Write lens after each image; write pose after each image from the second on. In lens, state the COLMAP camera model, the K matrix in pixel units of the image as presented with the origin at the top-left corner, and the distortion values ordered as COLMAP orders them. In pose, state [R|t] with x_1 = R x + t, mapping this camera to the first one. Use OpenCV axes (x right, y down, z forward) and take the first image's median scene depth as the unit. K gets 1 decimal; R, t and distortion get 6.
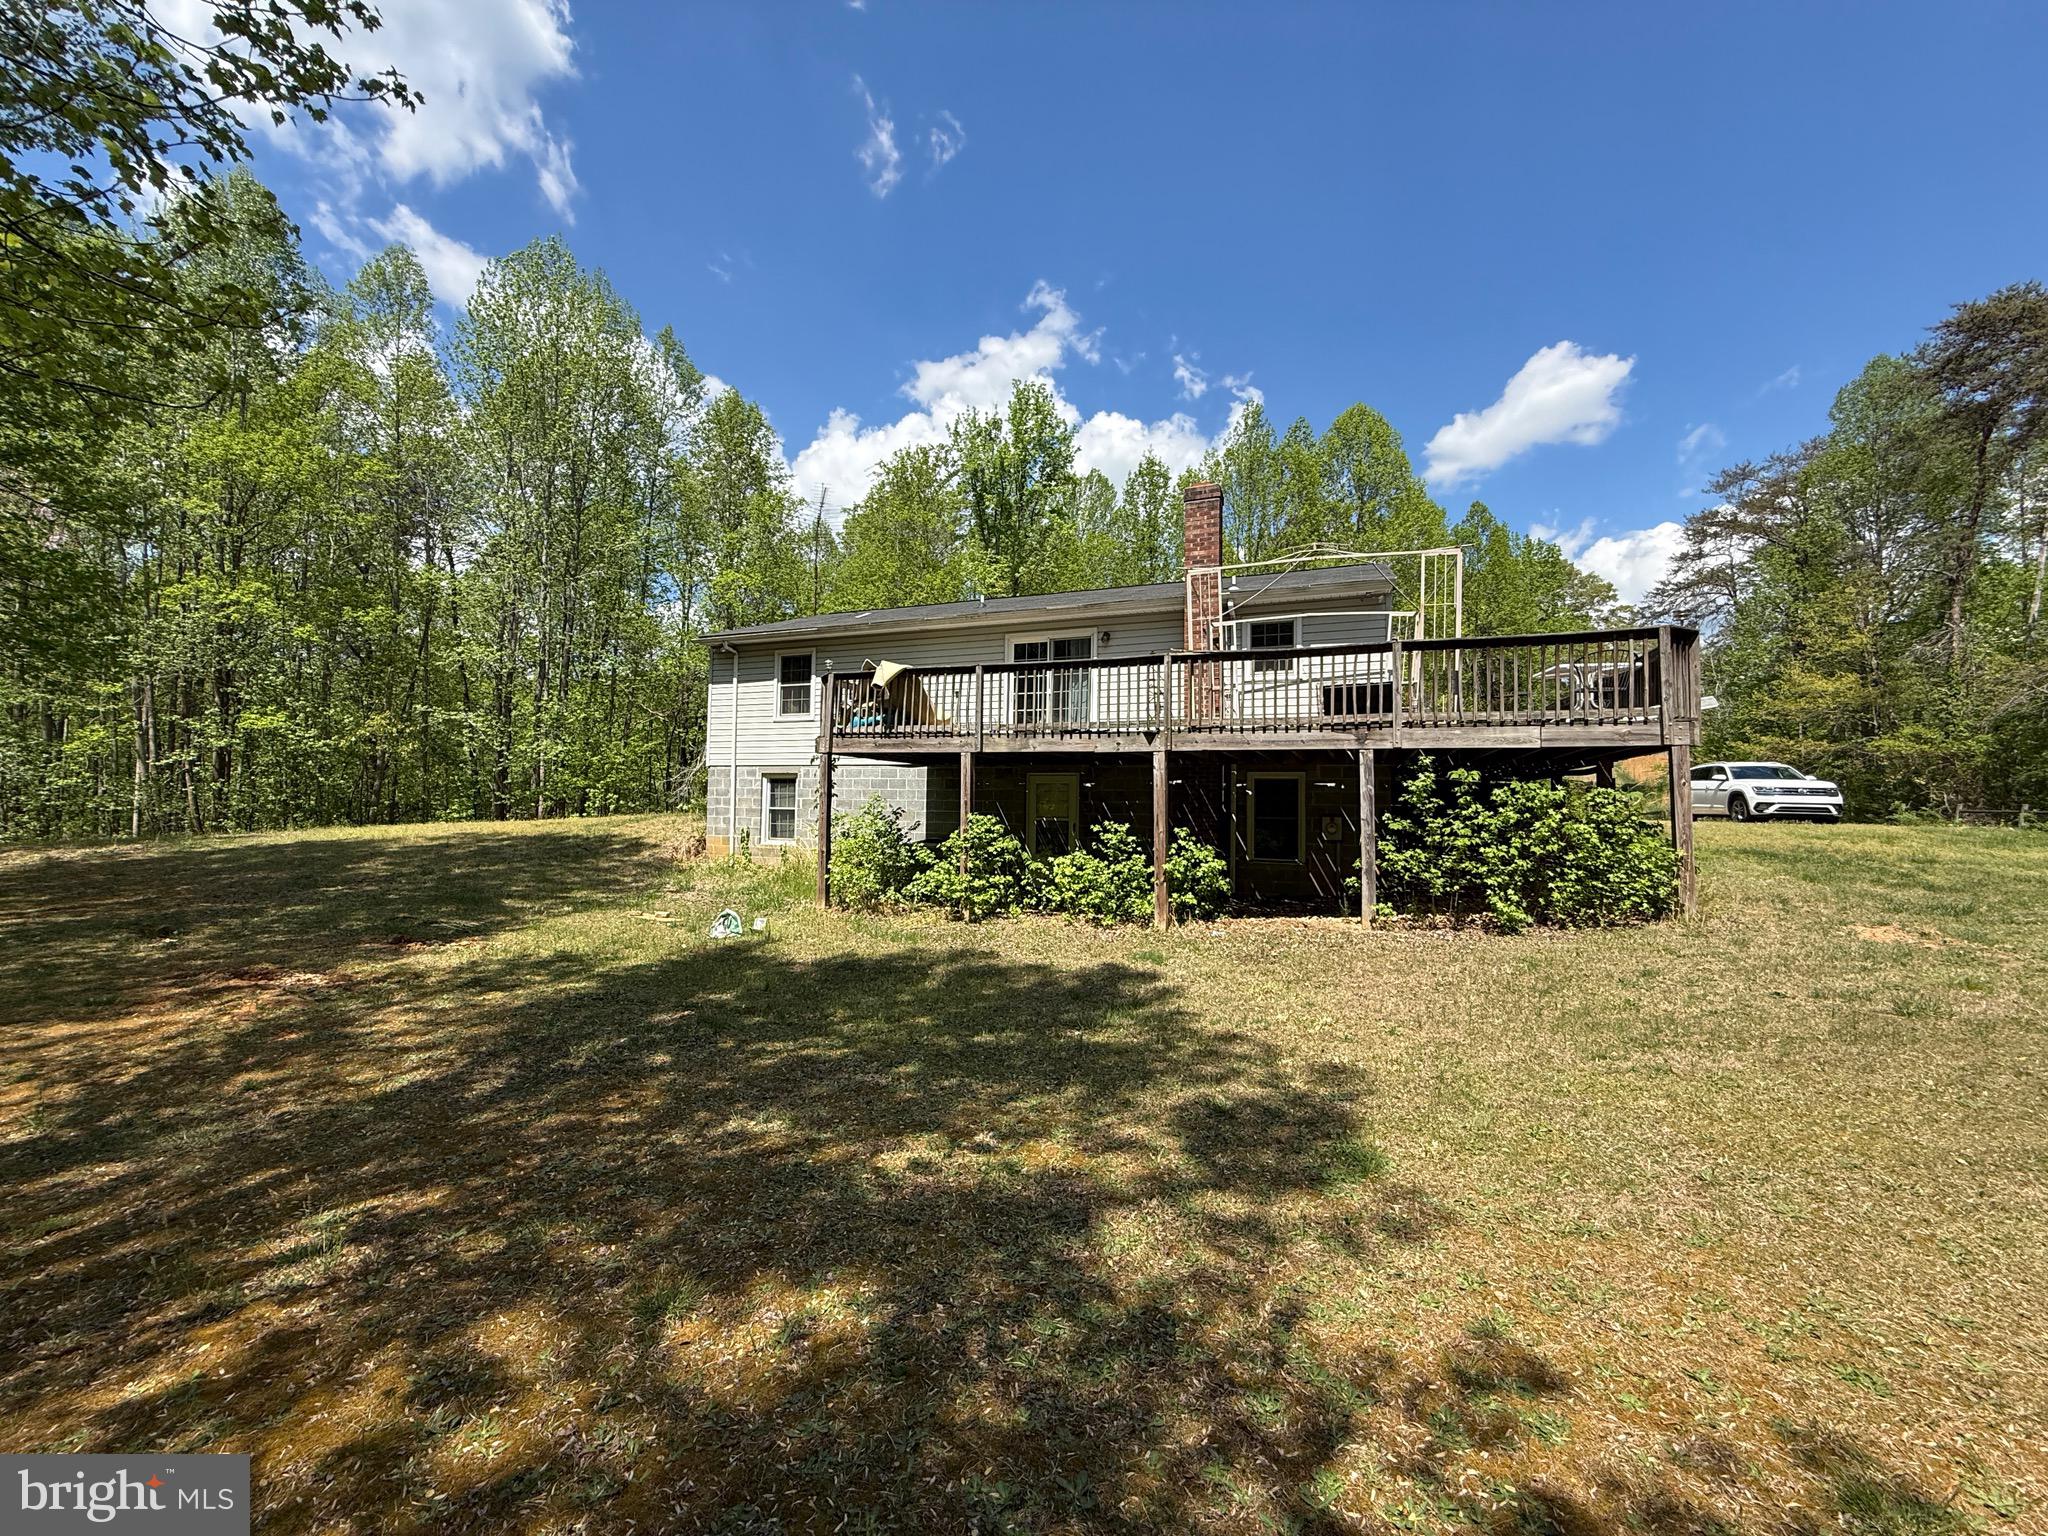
lens RADIAL K [[821.1, 0, 1021.1], [0, 821.1, 768.5], [0, 0, 1]] dist [0.001626, 0.000031]
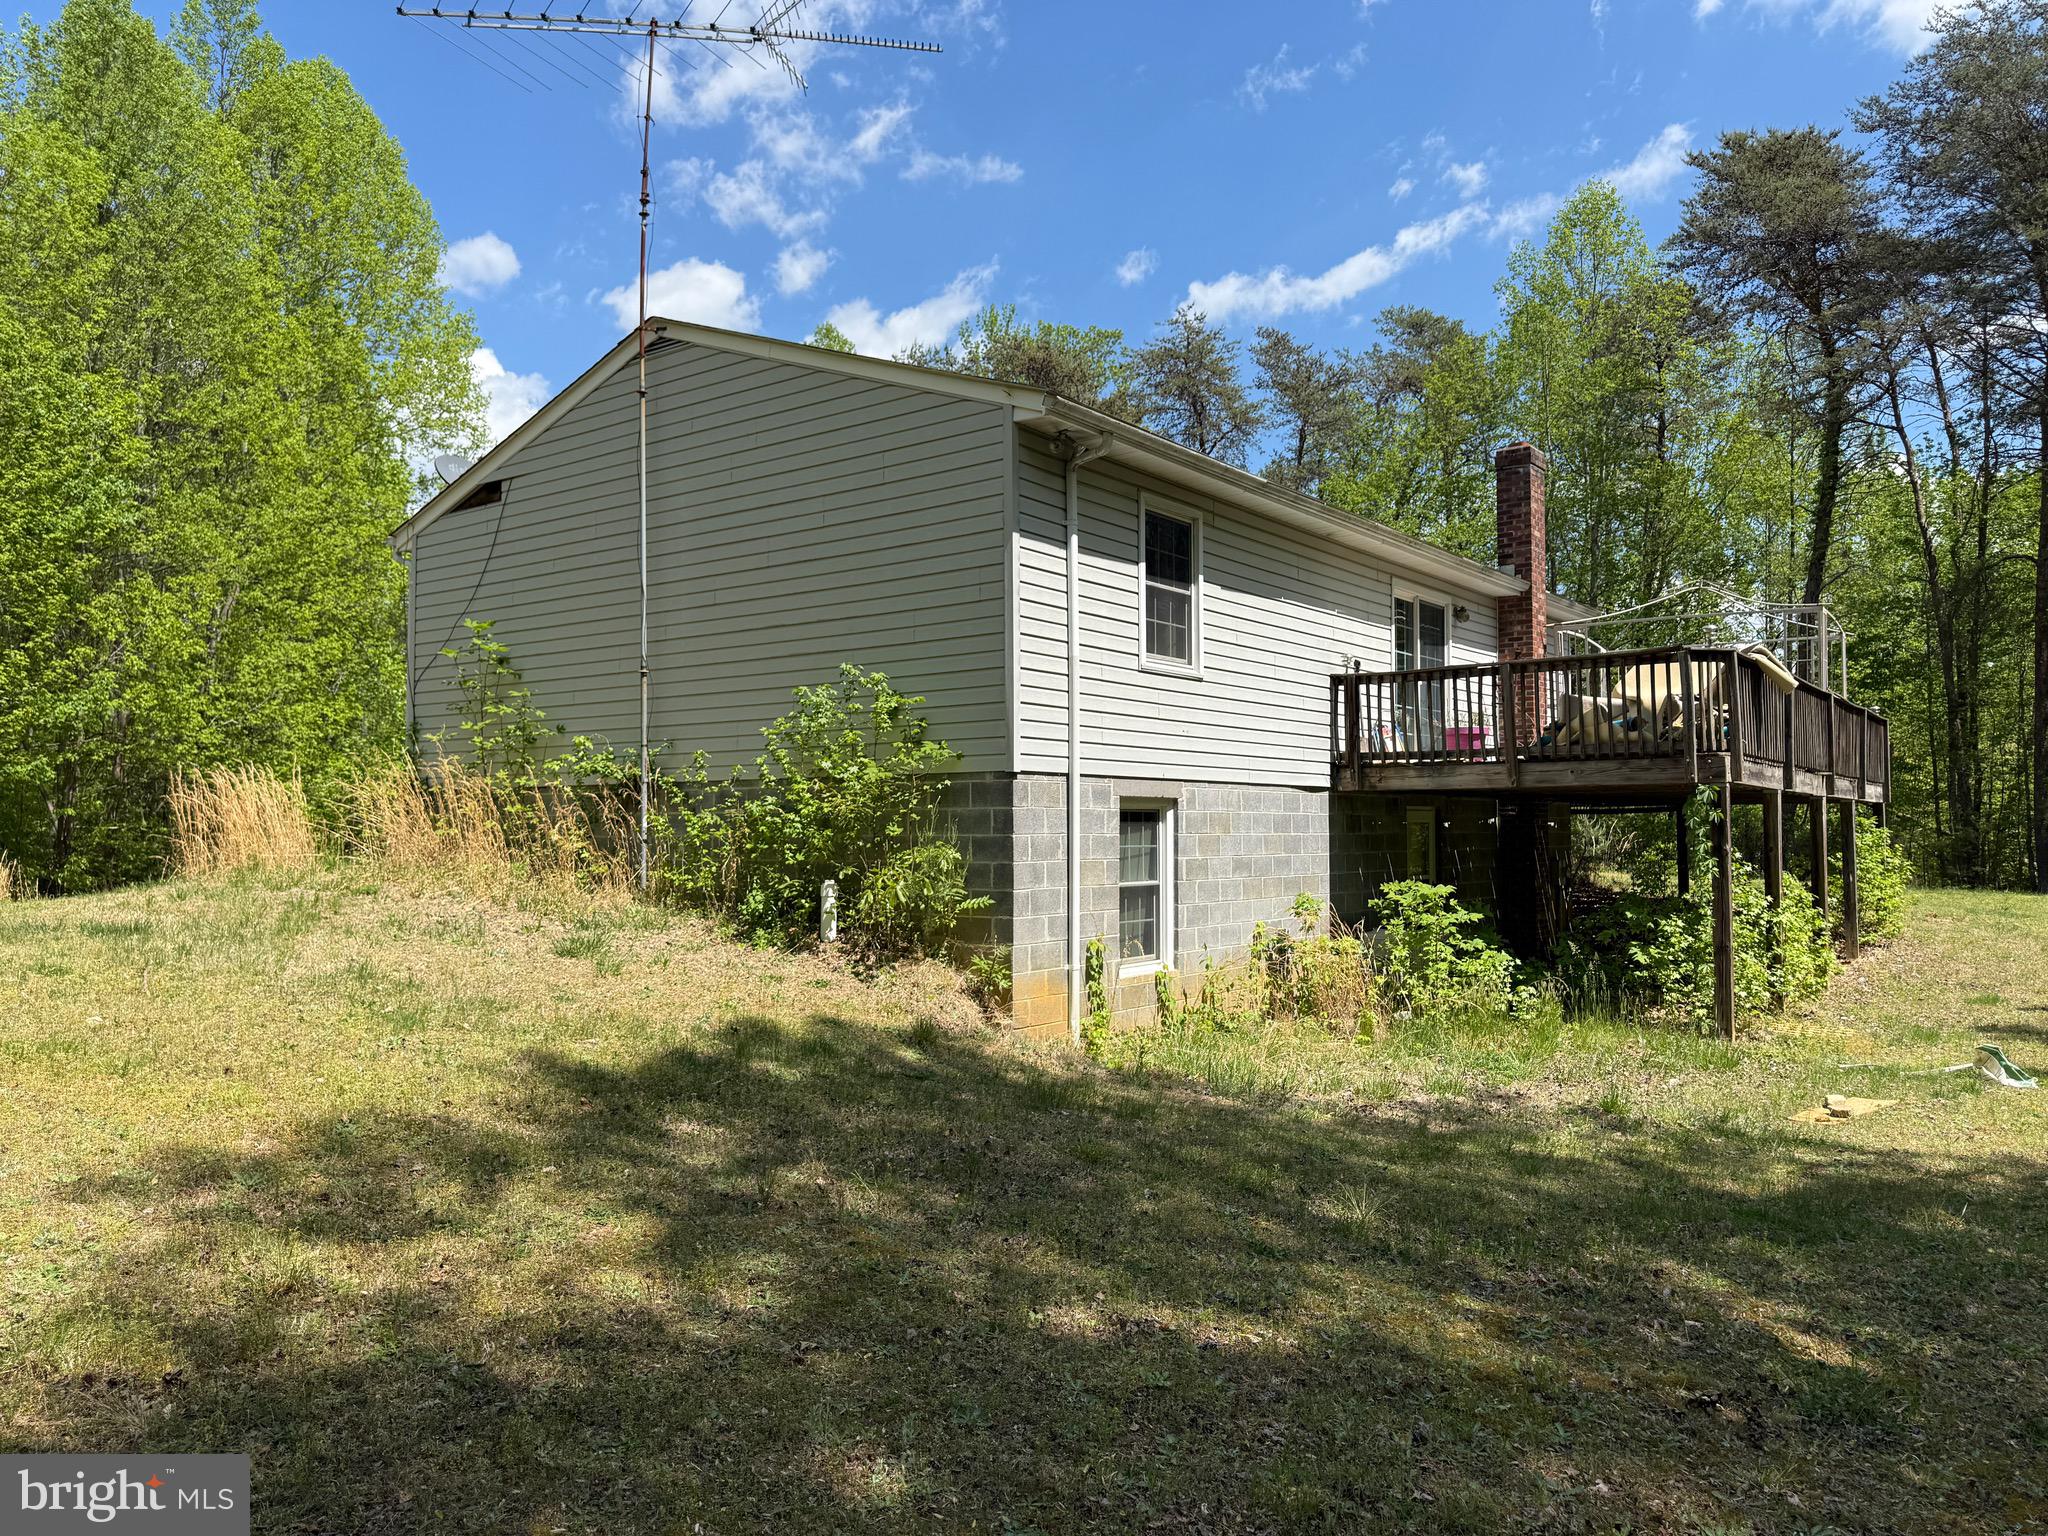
lens RADIAL K [[1450.3, 0, 1008.4], [0, 1450.3, 767.3], [0, 0, 1]] dist [0.072604, -0.080861]
pose [[0.262994, 0.038105, 0.964045, -1.309694], [-0.017930, 0.999240, -0.034605, 0.022817], [-0.964631, -0.008184, 0.263477, 1.143498]]
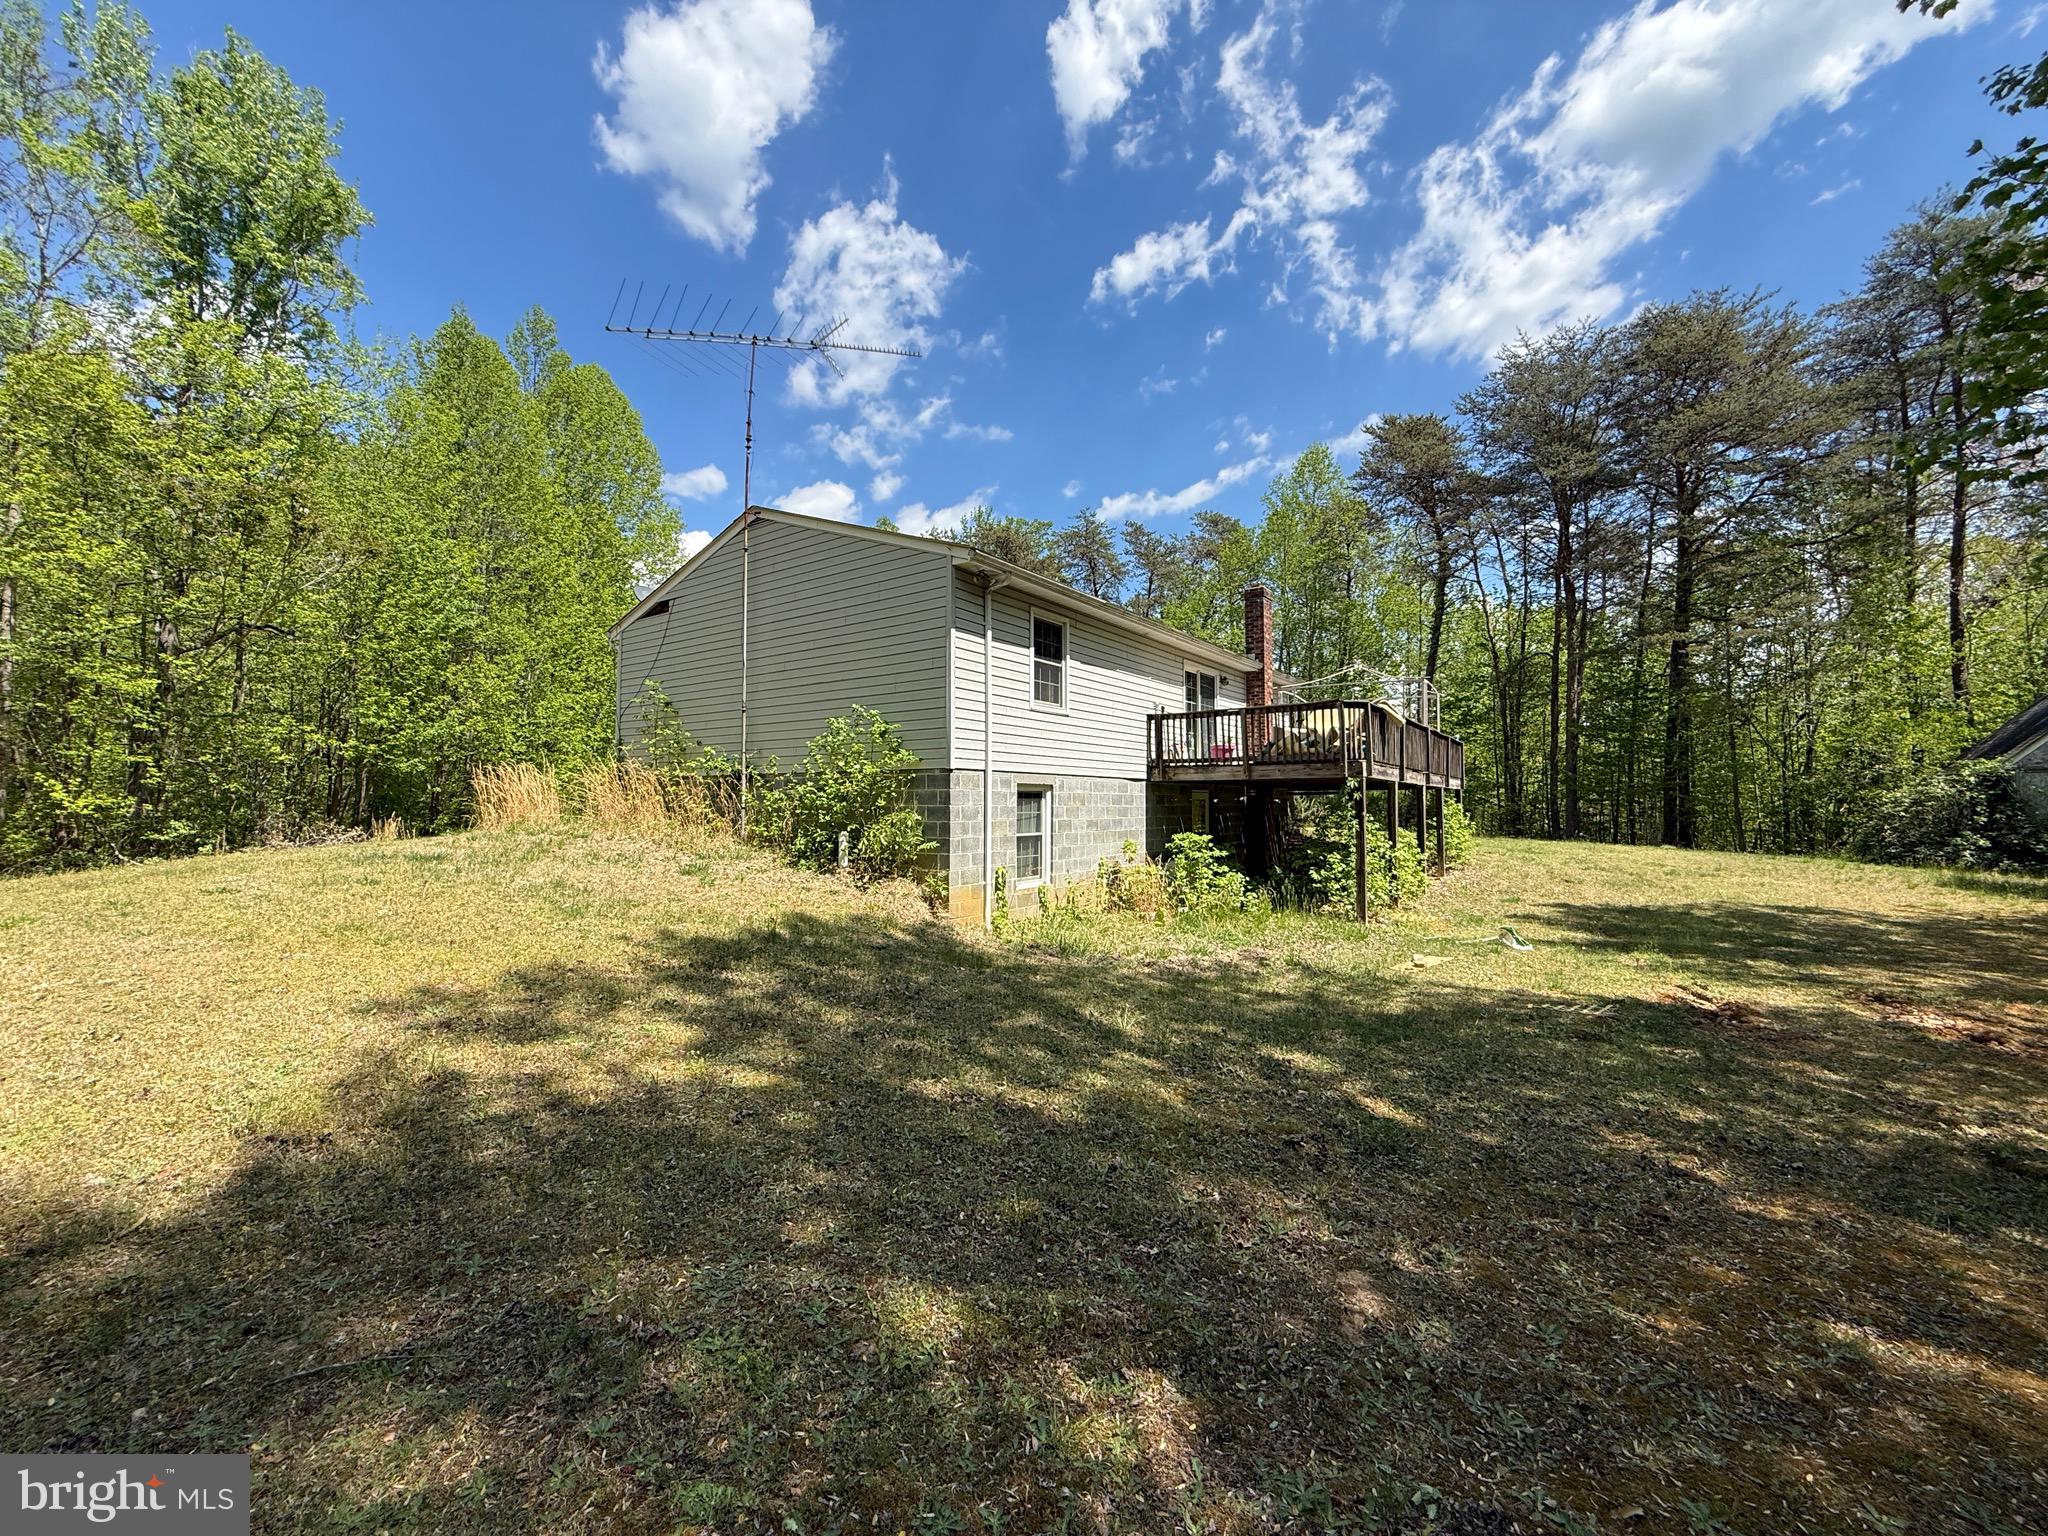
lens RADIAL K [[821.1, 0, 1013.0], [0, 821.1, 768.8], [0, 0, 1]] dist [0.001626, 0.000031]
pose [[0.243941, 0.039347, 0.968991, -1.272578], [-0.022078, 0.999143, -0.035013, 0.023679], [-0.969539, -0.012852, 0.244601, 1.103805]]
